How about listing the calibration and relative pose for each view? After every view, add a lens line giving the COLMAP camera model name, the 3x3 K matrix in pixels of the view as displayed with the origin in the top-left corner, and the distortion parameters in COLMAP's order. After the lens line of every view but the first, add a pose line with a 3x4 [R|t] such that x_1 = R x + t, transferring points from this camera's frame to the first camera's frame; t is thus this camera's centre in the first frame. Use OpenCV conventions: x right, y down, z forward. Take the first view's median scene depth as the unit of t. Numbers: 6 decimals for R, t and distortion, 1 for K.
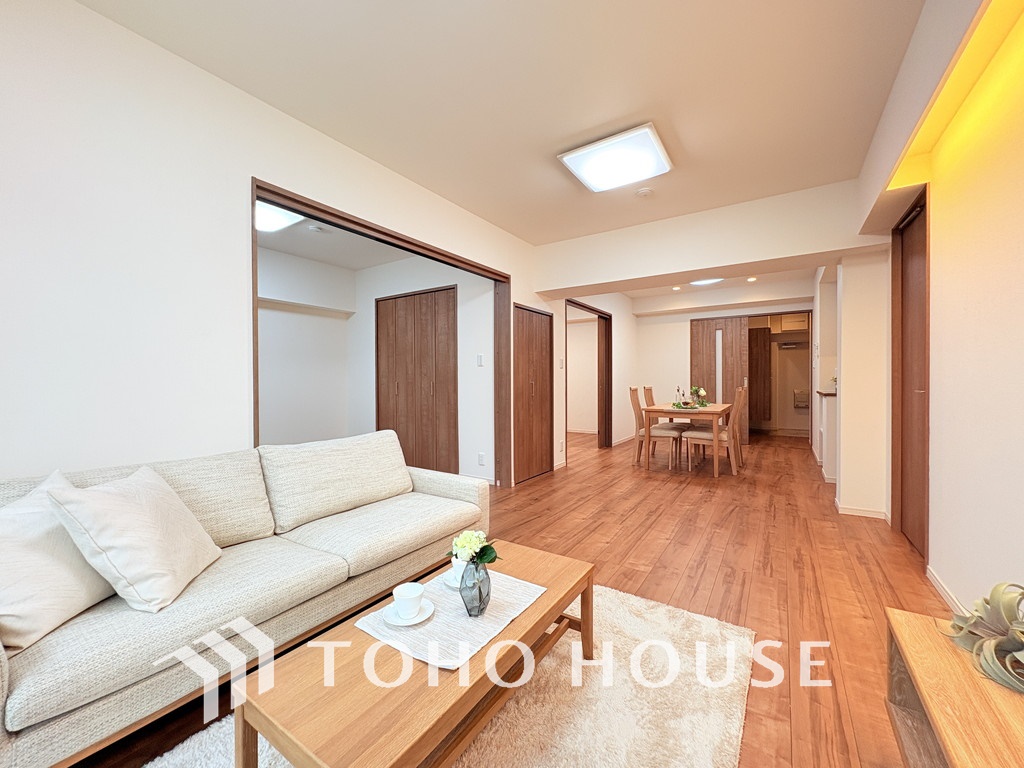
lens RADIAL K [[406.6, 0, 510.5], [0, 406.6, 384.3], [0, 0, 1]] dist [-0.001454, 0.000223]
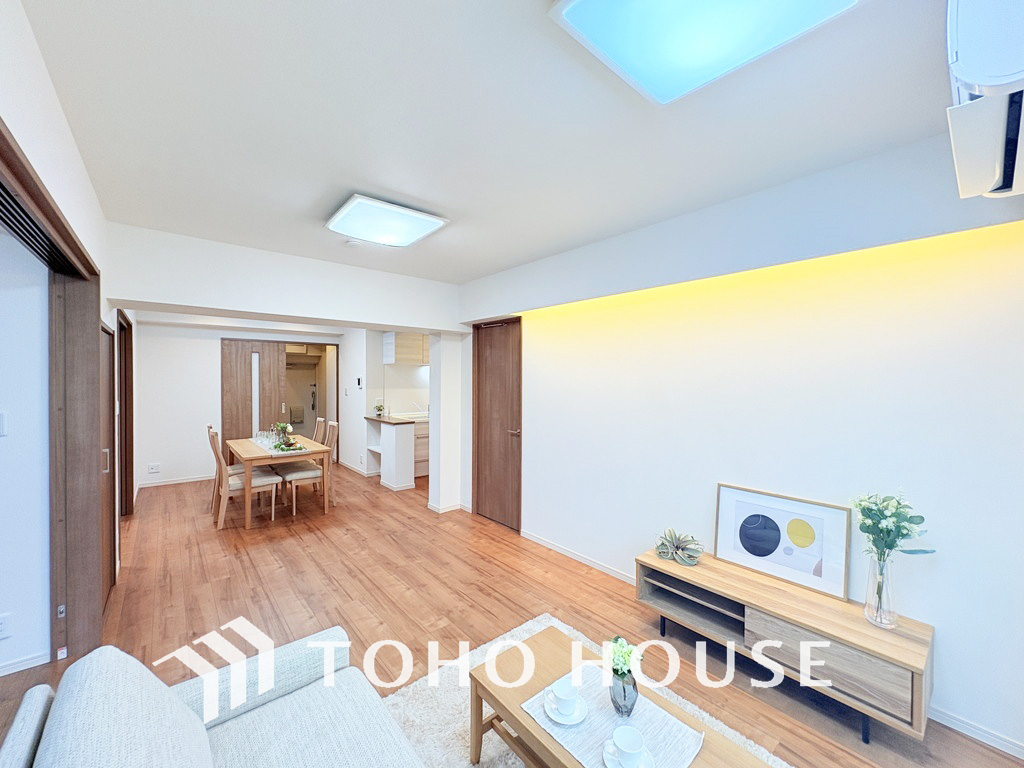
lens RADIAL K [[406.6, 0, 510.5], [0, 406.6, 384.3], [0, 0, 1]] dist [-0.001454, 0.000223]
pose [[0.278387, -0.005941, 0.960451, -0.413031], [0.003538, 0.999980, 0.005160, -0.119345], [-0.960462, 0.001962, 0.278403, 0.322710]]
